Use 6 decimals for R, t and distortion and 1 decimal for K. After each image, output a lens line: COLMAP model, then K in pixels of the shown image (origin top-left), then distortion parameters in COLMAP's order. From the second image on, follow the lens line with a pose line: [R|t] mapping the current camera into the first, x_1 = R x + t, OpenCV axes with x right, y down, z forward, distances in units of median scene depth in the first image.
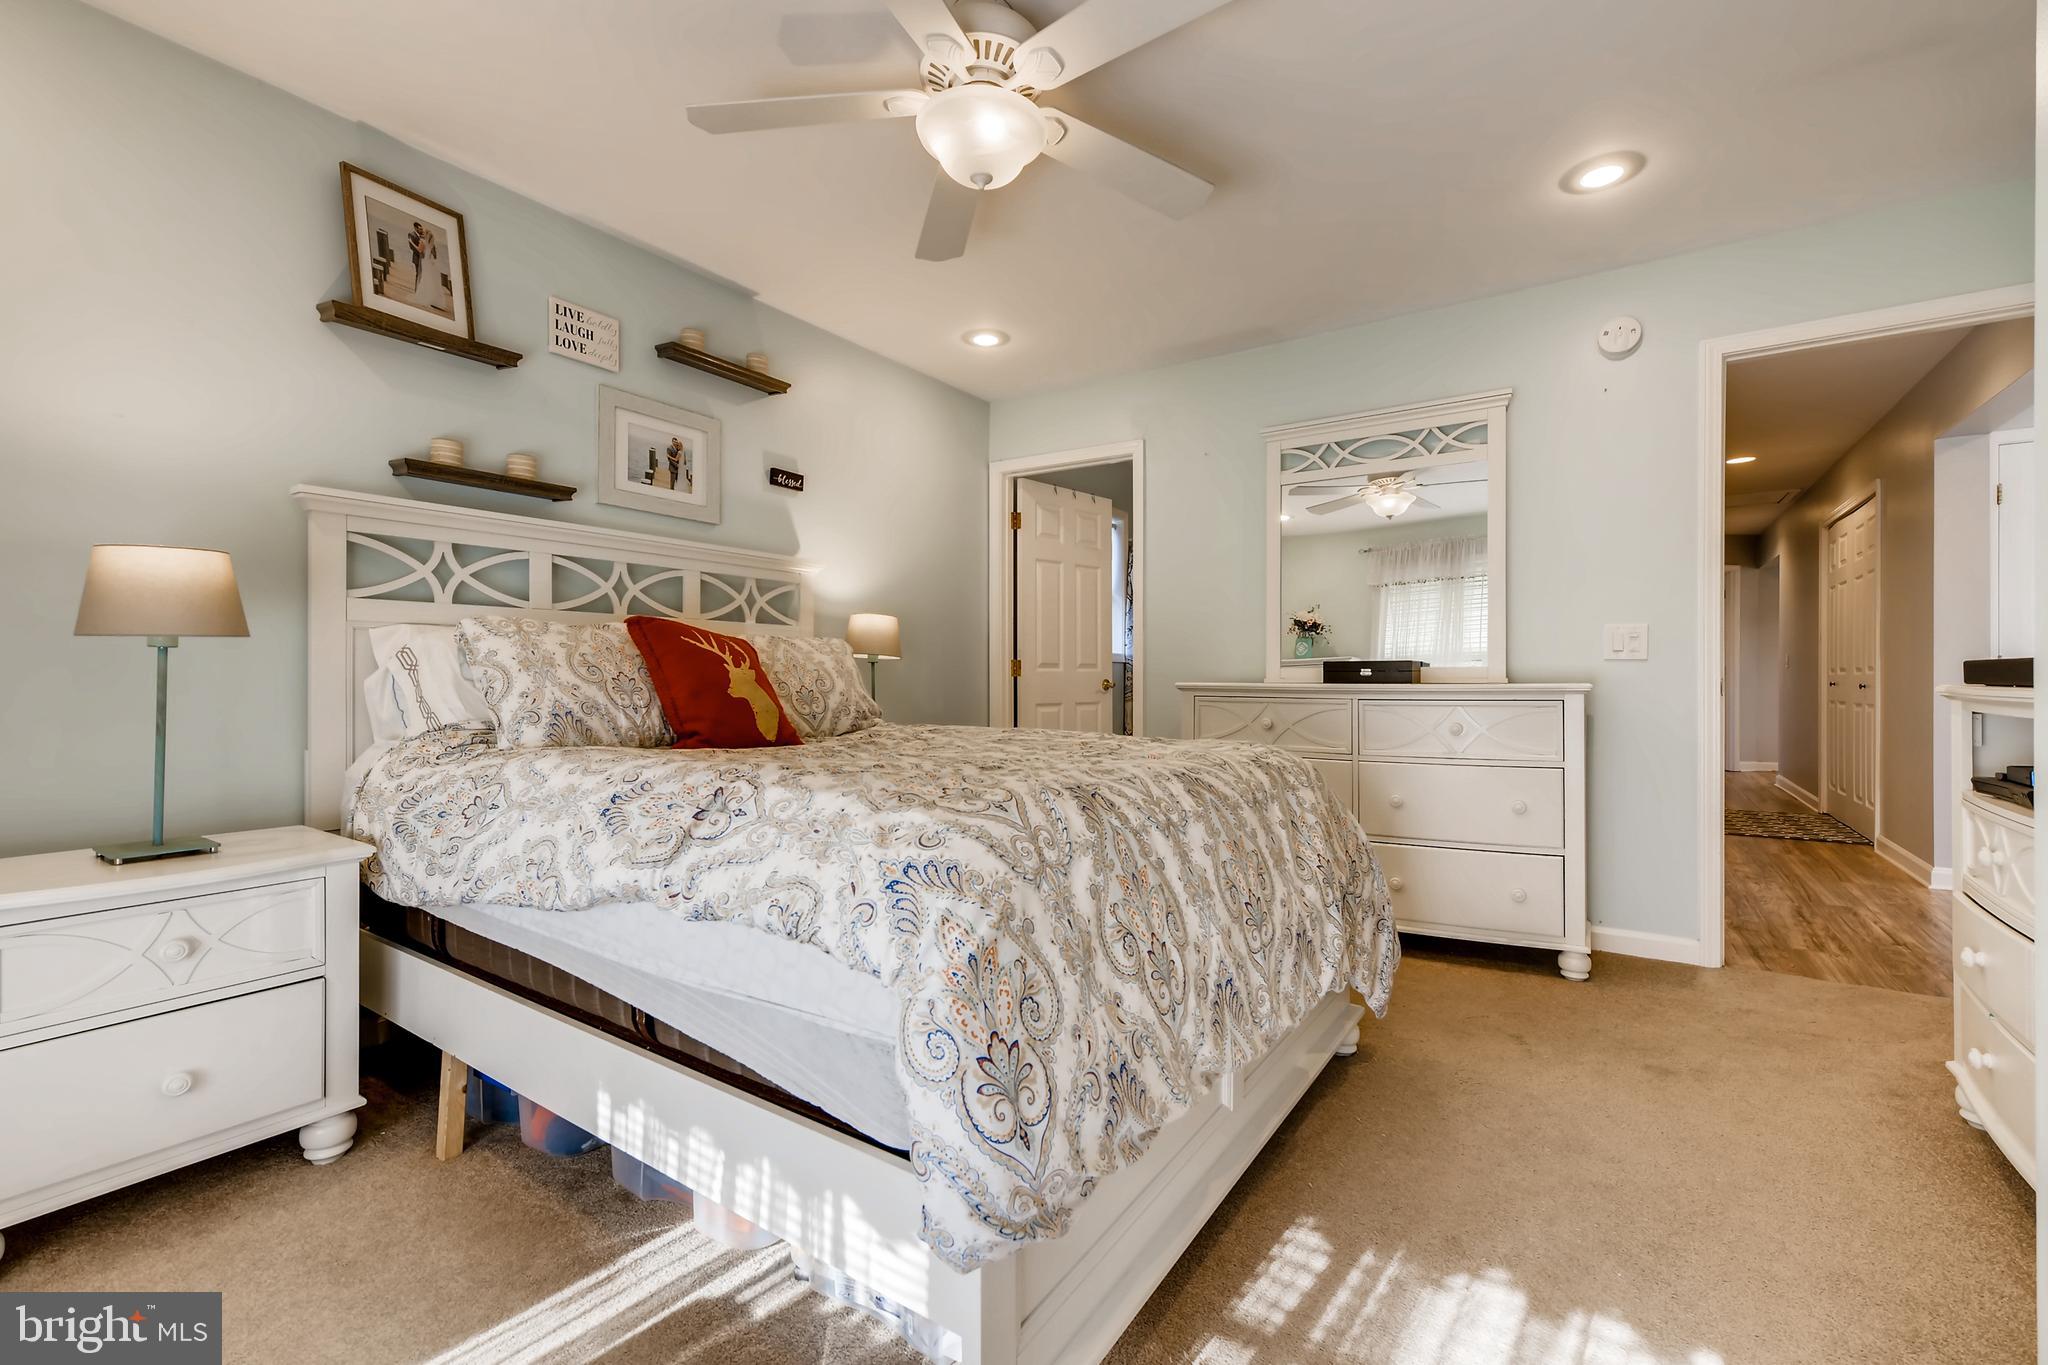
lens RADIAL K [[878.9, 0, 1022.6], [0, 878.9, 681.5], [0, 0, 1]] dist [0.016449, -0.006751]
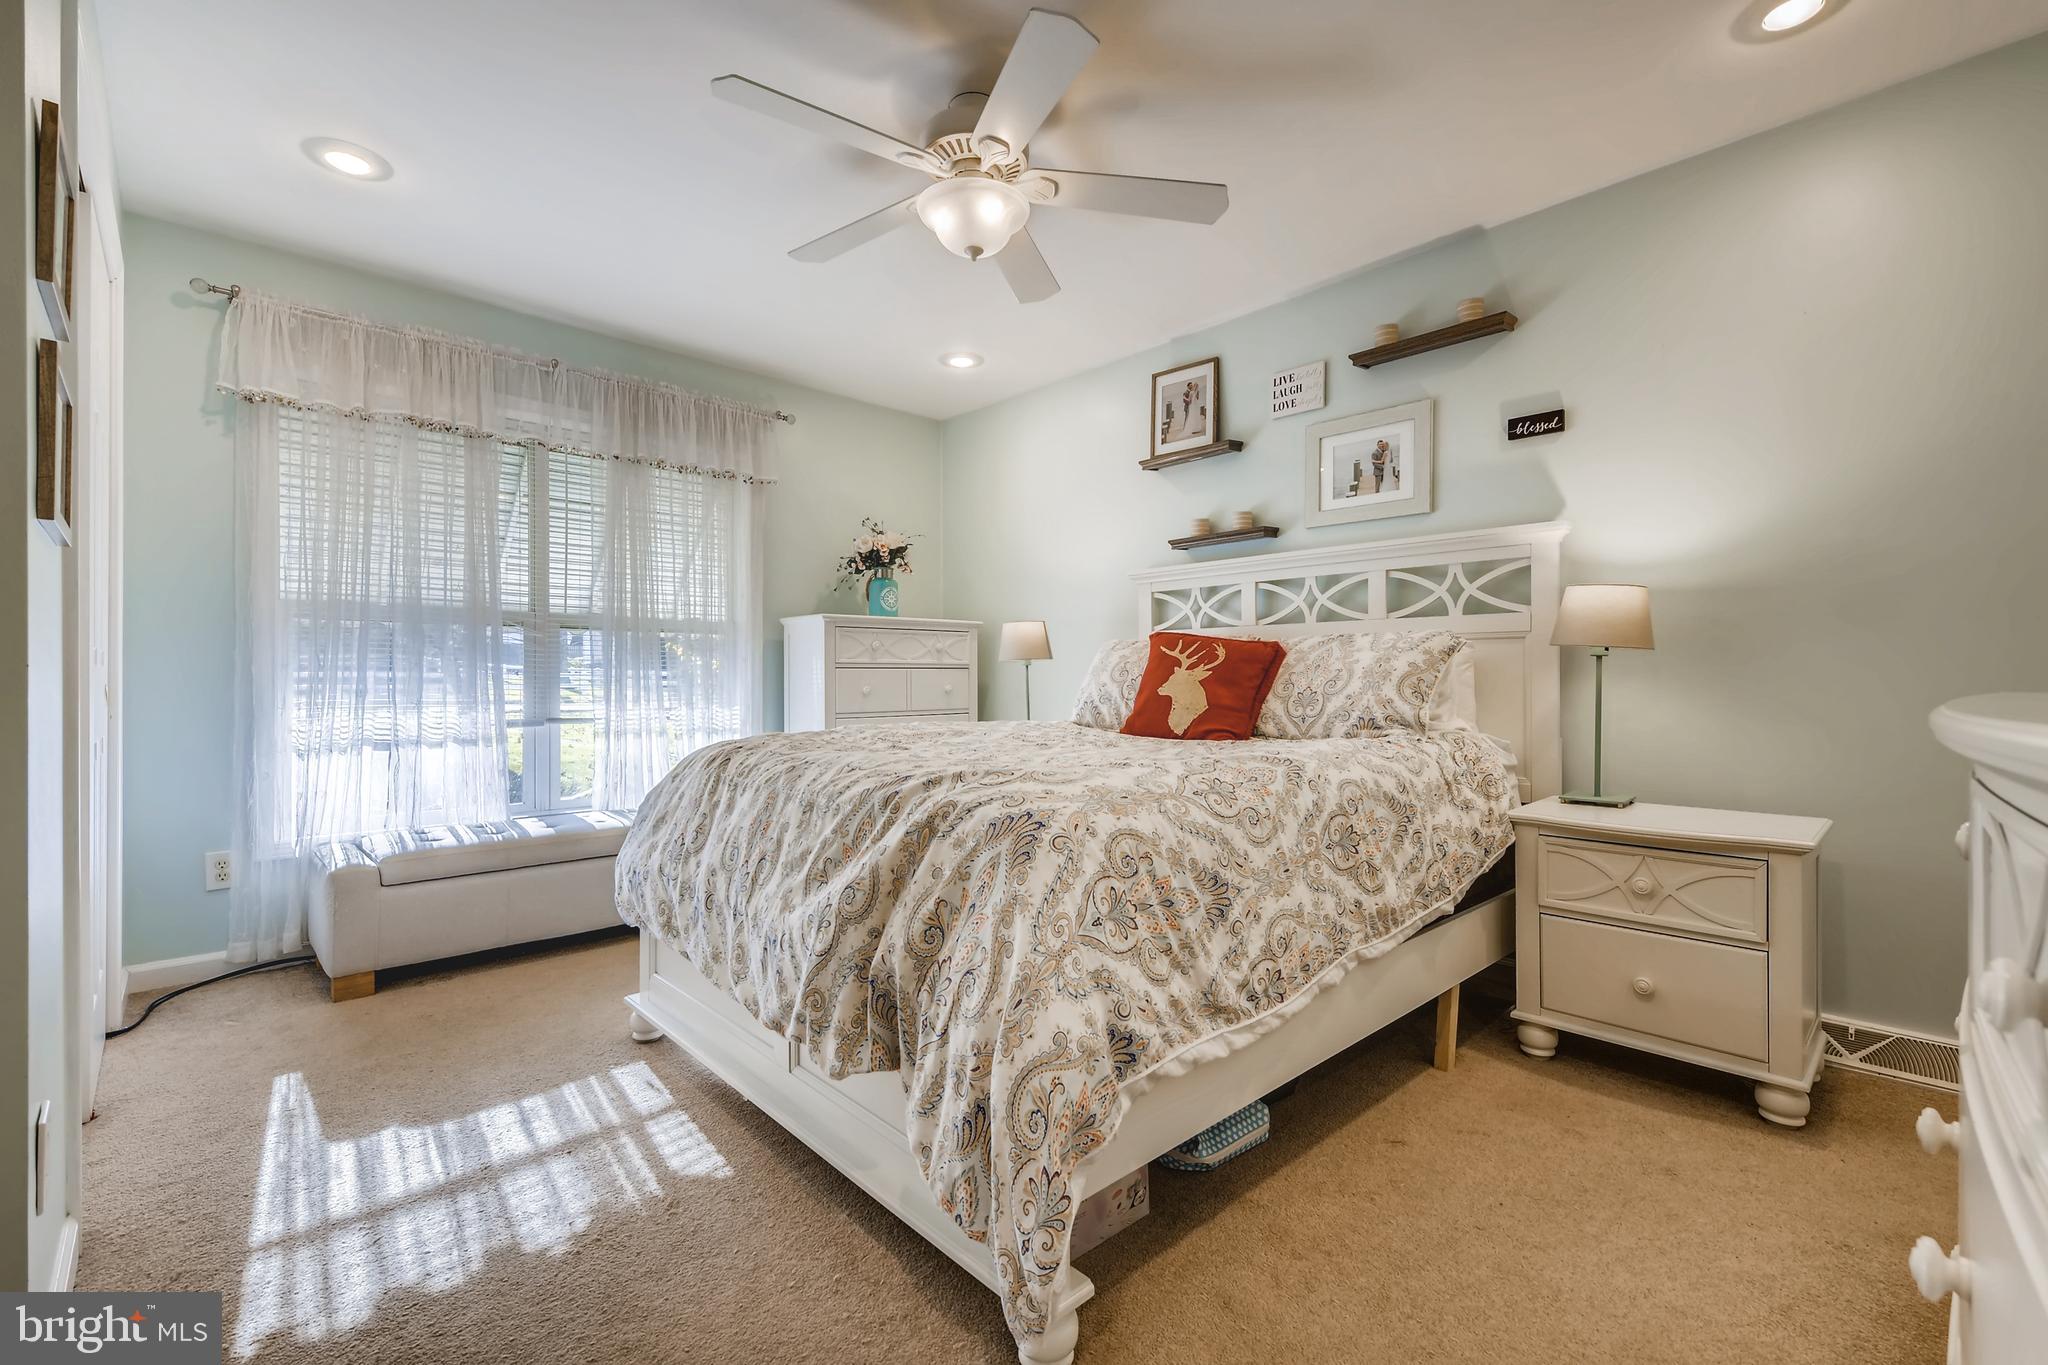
lens RADIAL K [[878.9, 0, 1022.6], [0, 878.9, 681.5], [0, 0, 1]] dist [0.016449, -0.006751]
pose [[-0.226152, -0.003188, -0.974087, 0.724211], [-0.008720, 0.999961, -0.001248, 0.003165], [0.974053, 0.008211, -0.226171, 0.894372]]
